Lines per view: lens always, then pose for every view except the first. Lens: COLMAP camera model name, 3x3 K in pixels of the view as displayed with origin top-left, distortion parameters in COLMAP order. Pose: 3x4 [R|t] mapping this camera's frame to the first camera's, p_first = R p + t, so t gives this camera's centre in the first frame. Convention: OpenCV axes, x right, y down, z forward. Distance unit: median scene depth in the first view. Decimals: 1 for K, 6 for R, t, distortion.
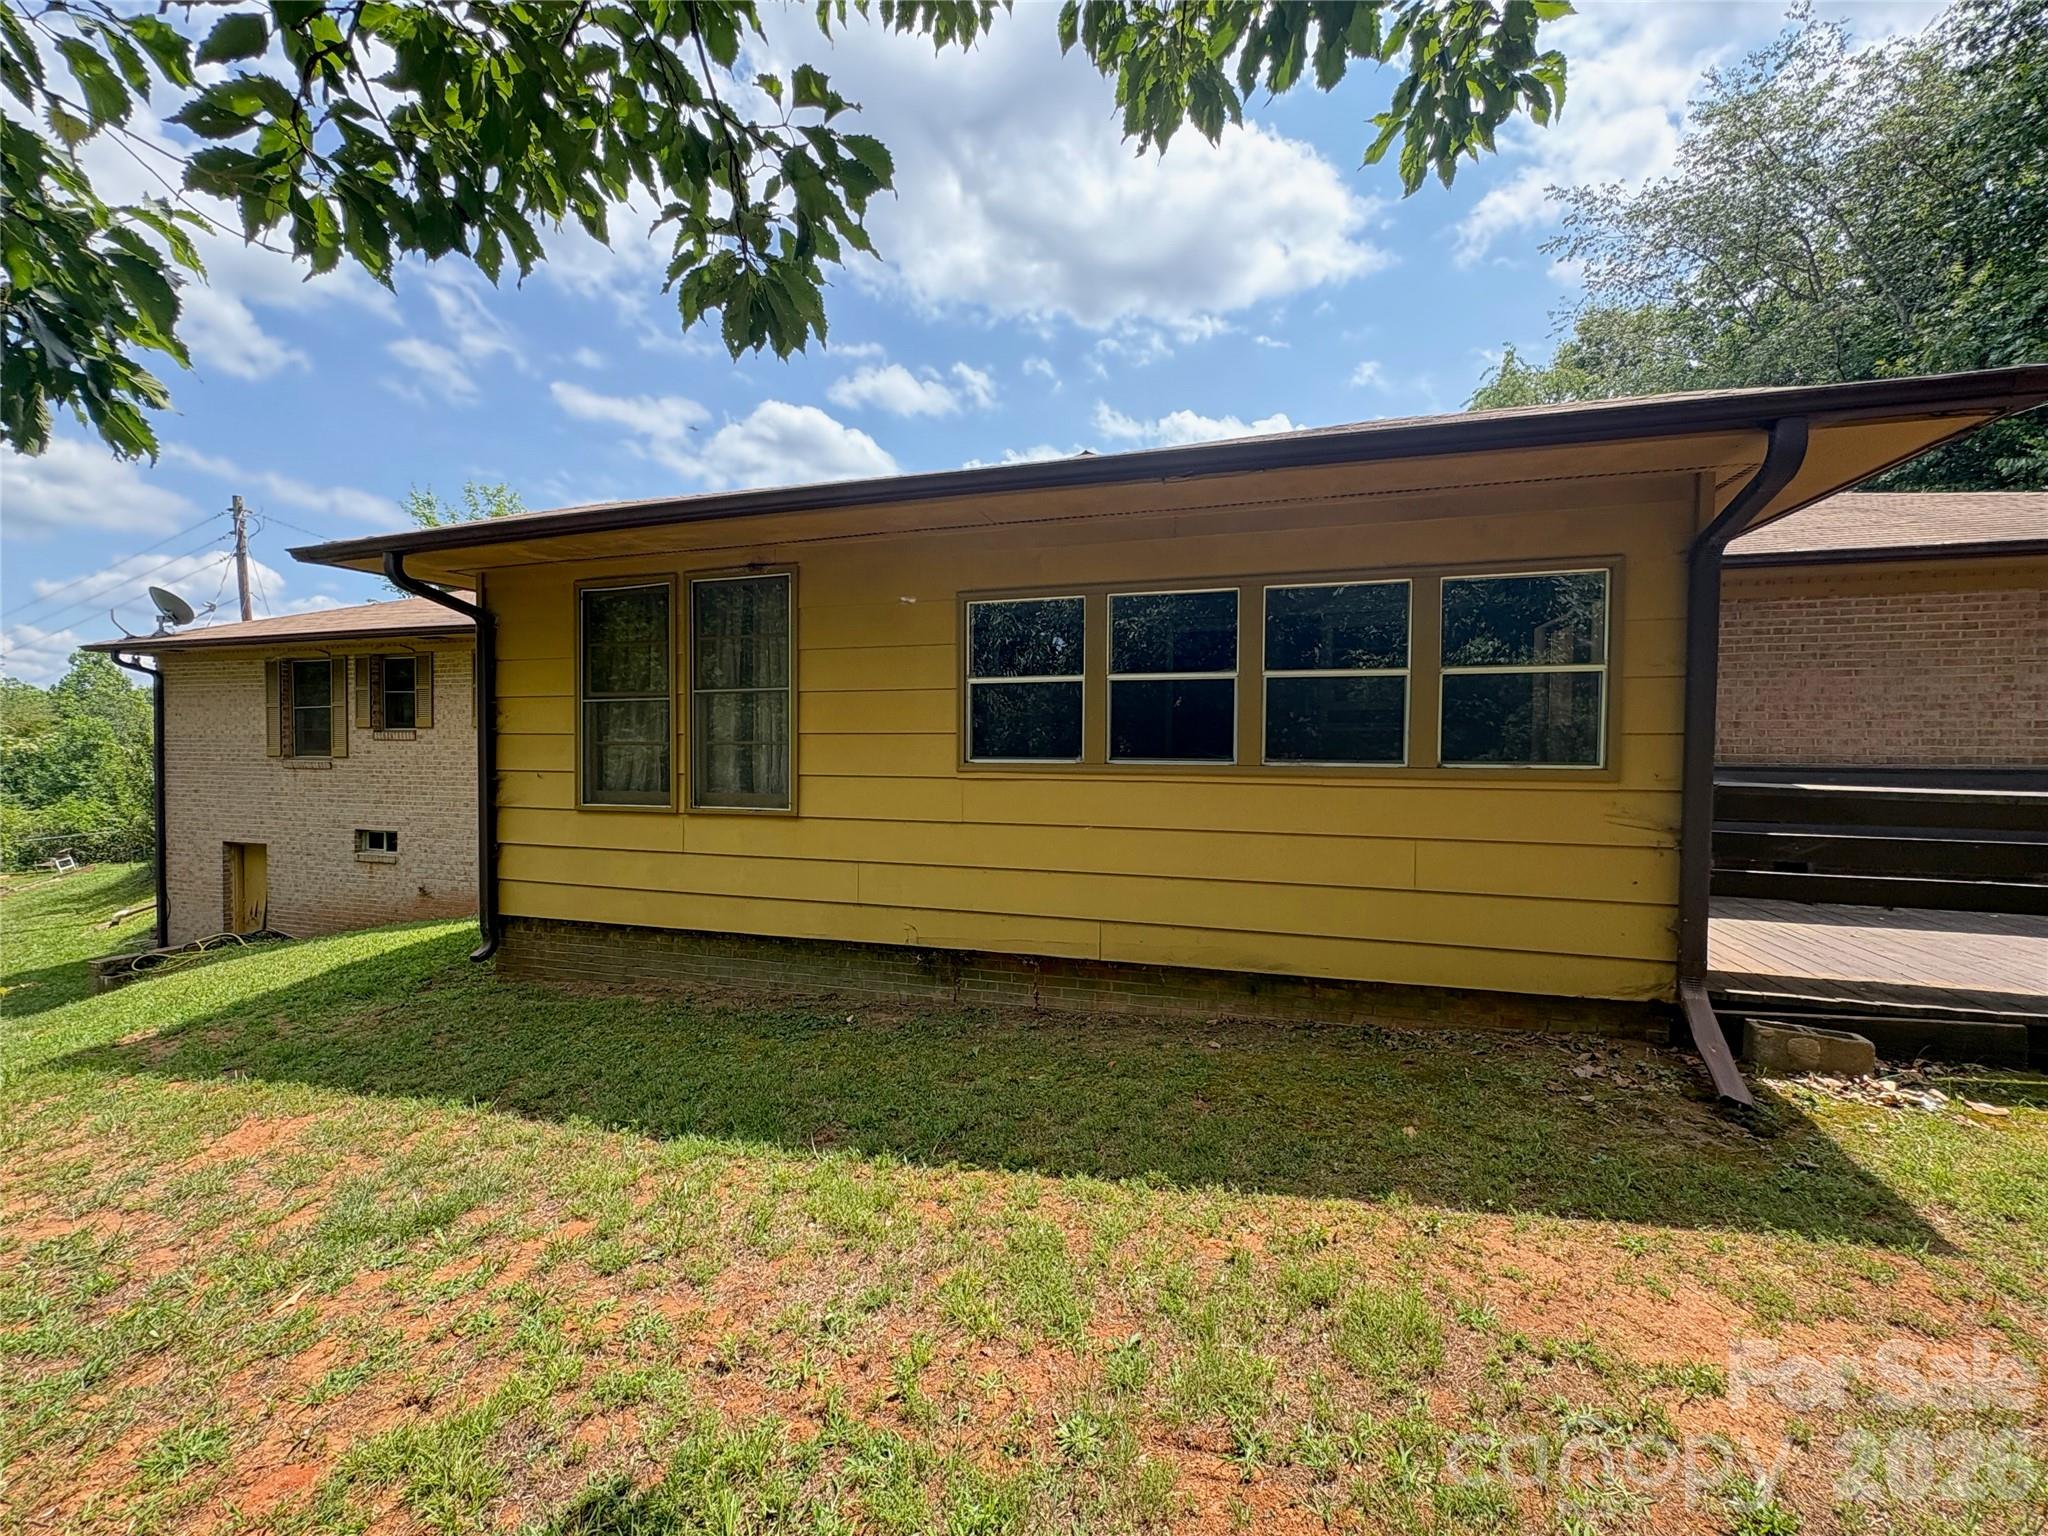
lens RADIAL K [[813.0, 0, 1023.5], [0, 813.0, 775.8], [0, 0, 1]] dist [-0.001664, -0.000179]
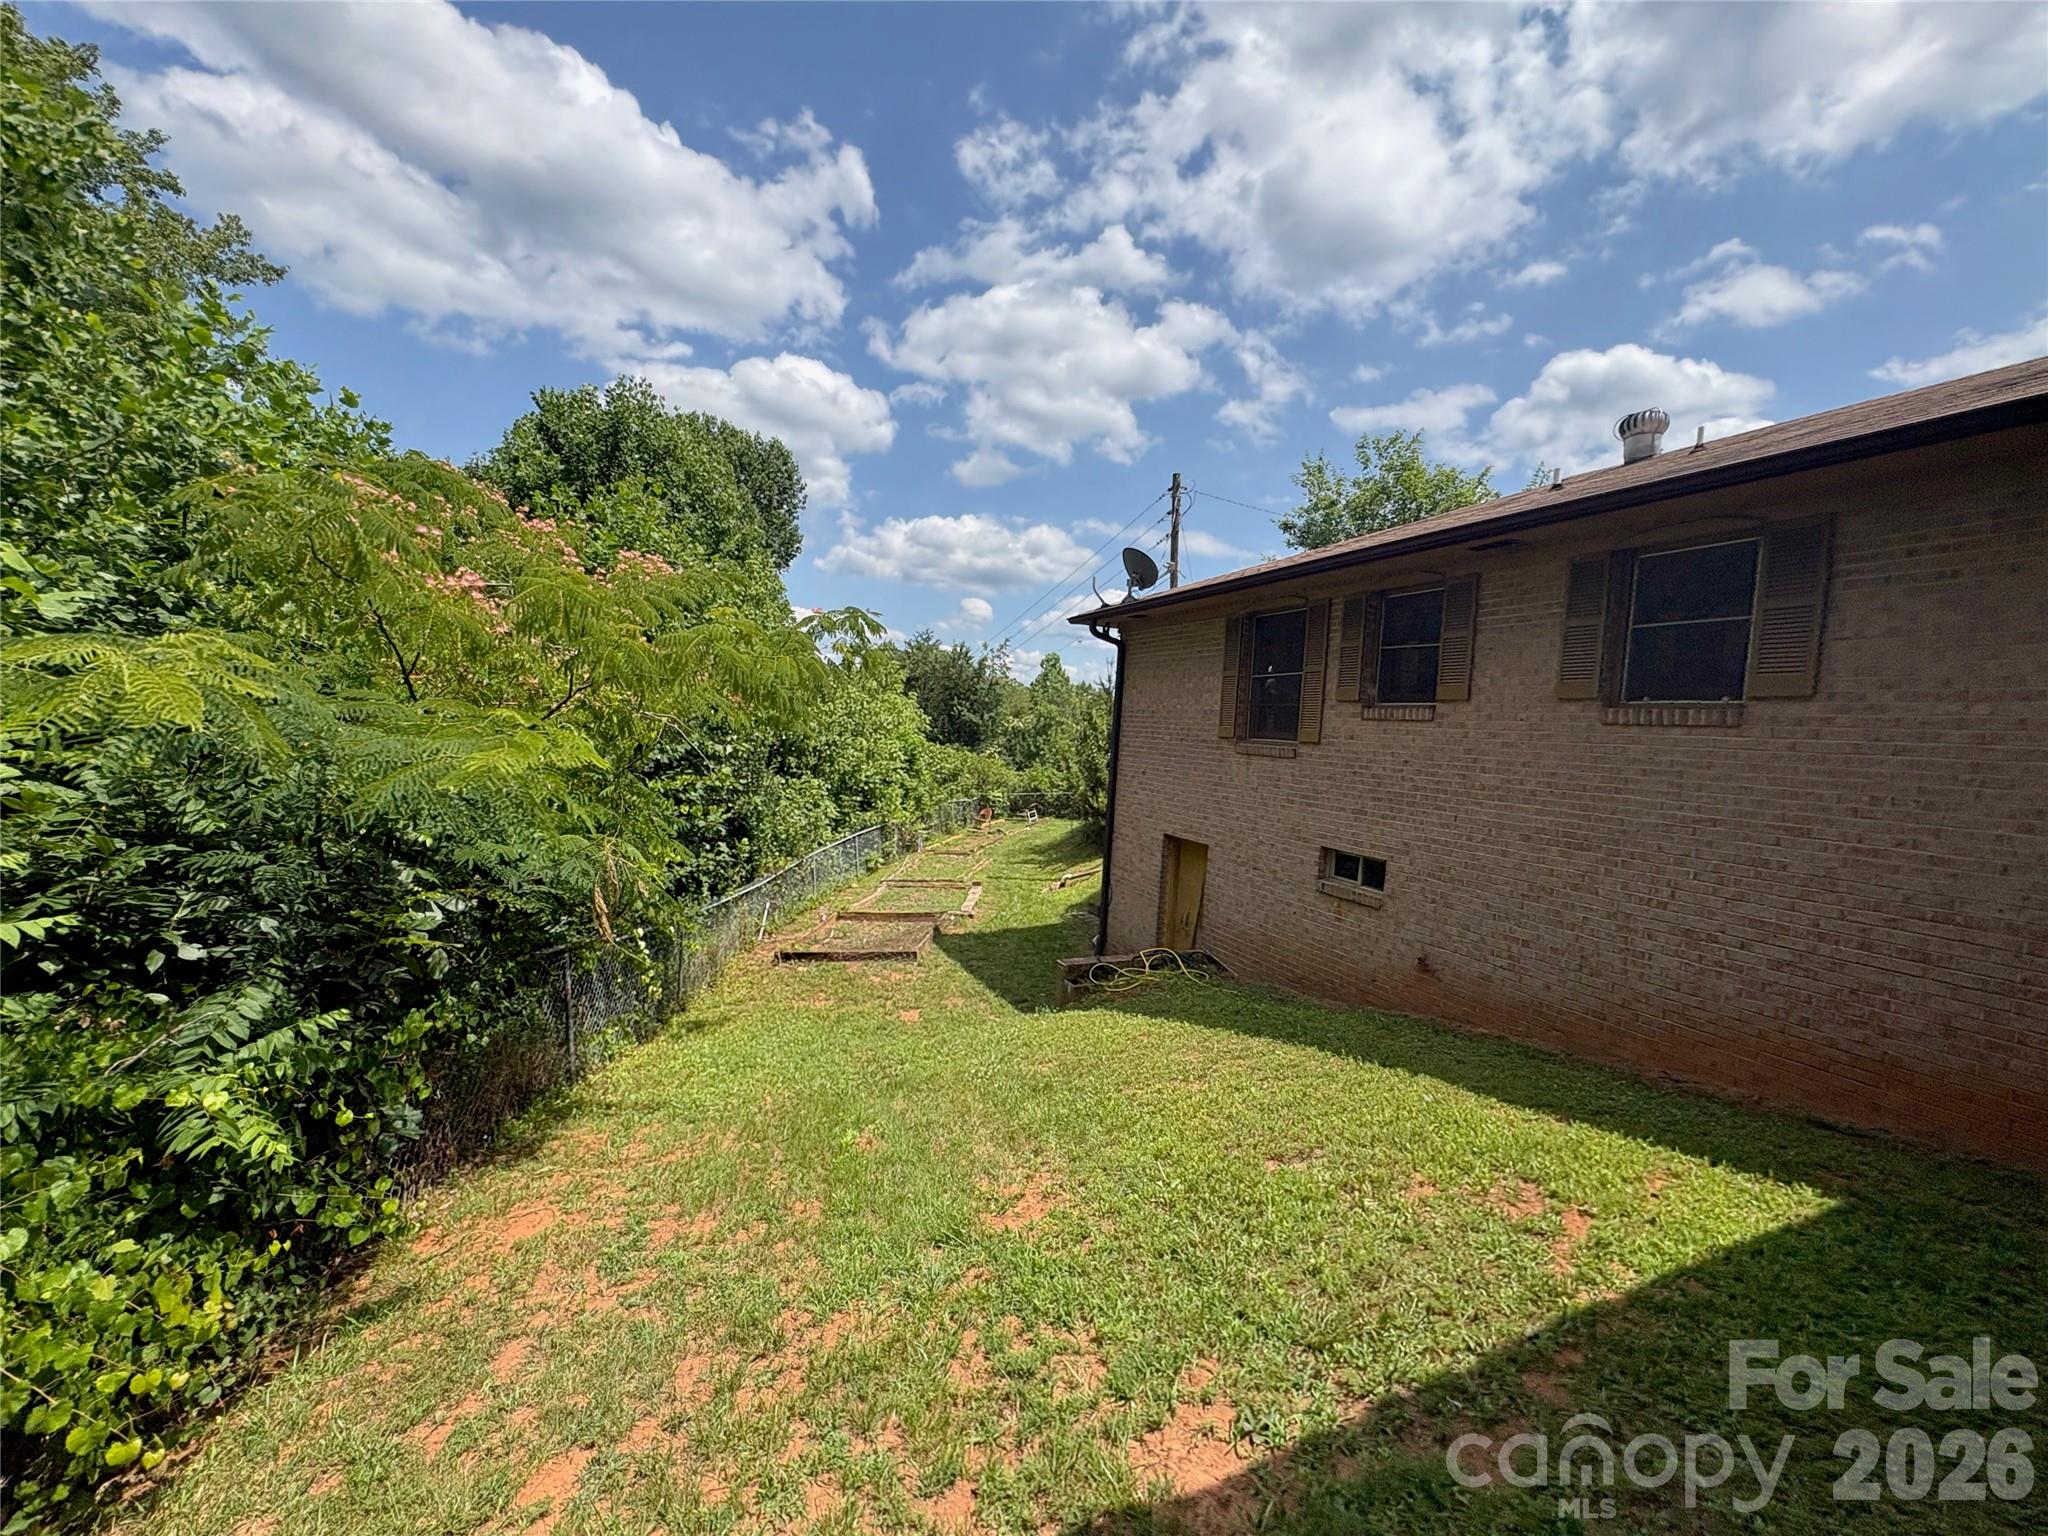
lens RADIAL K [[813.0, 0, 1023.5], [0, 813.0, 775.8], [0, 0, 1]] dist [-0.001664, -0.000179]
pose [[0.638112, 0.076162, -0.766168, -0.448216], [-0.073729, 0.996567, 0.037659, -0.002283], [0.766405, 0.032459, 0.641536, 0.346364]]
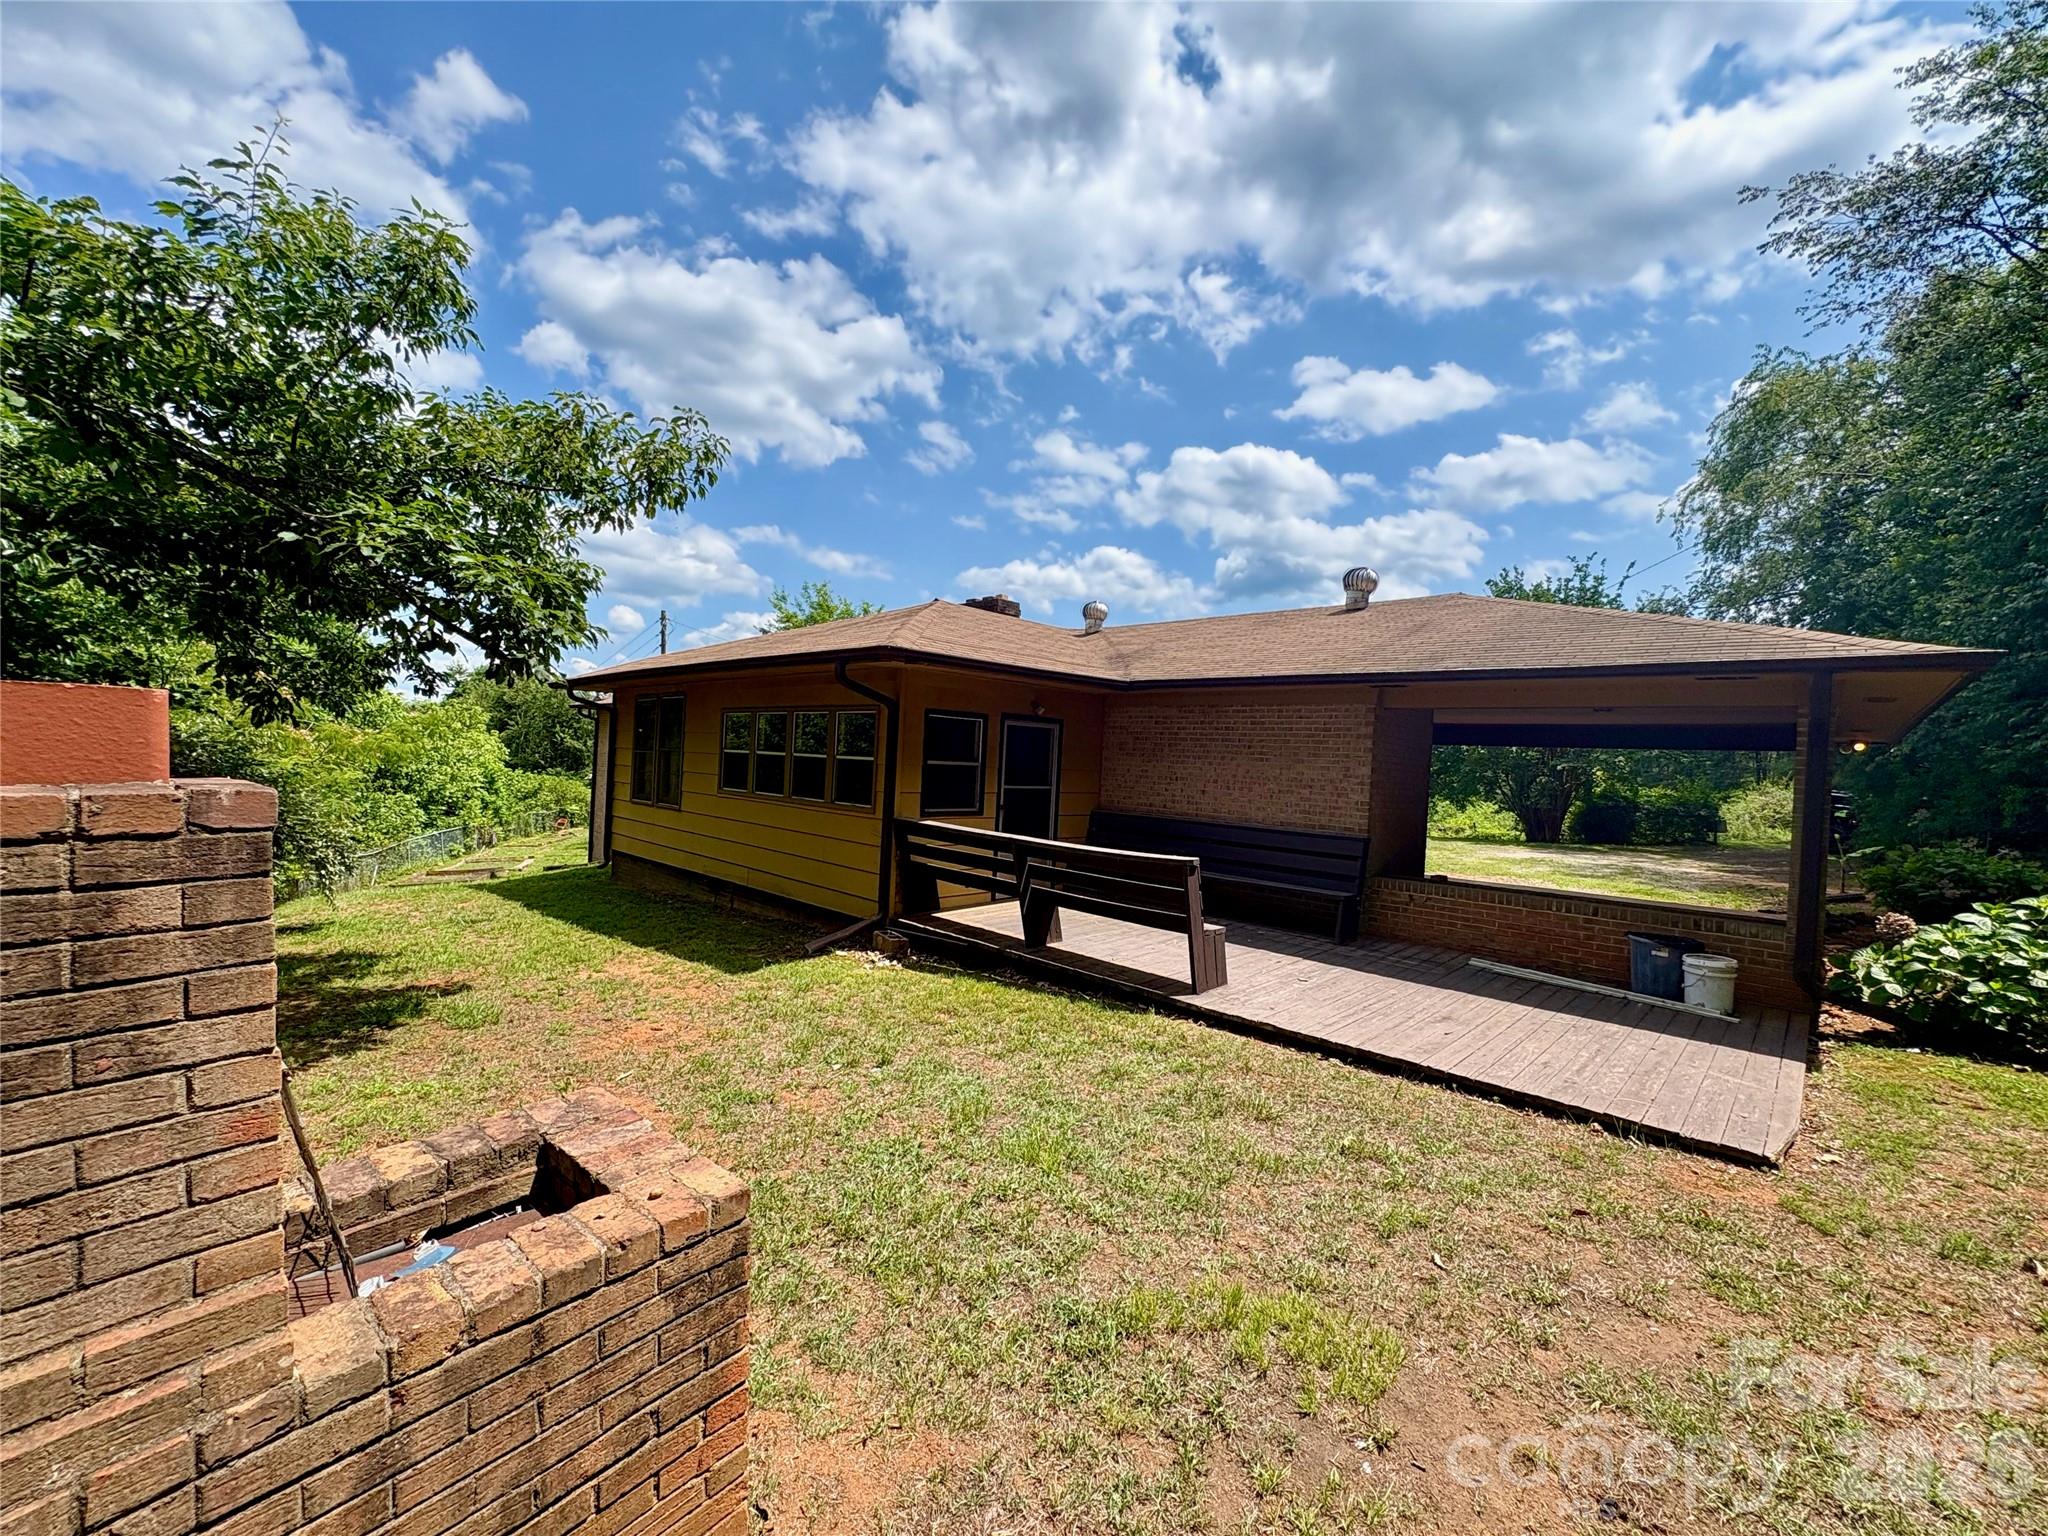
lens RADIAL K [[813.0, 0, 1023.5], [0, 813.0, 775.8], [0, 0, 1]] dist [-0.001664, -0.000179]
pose [[0.891686, 0.046382, -0.450273, 0.724087], [-0.060316, 0.998041, -0.016639, -0.028501], [0.448619, 0.041996, 0.892736, -0.249791]]
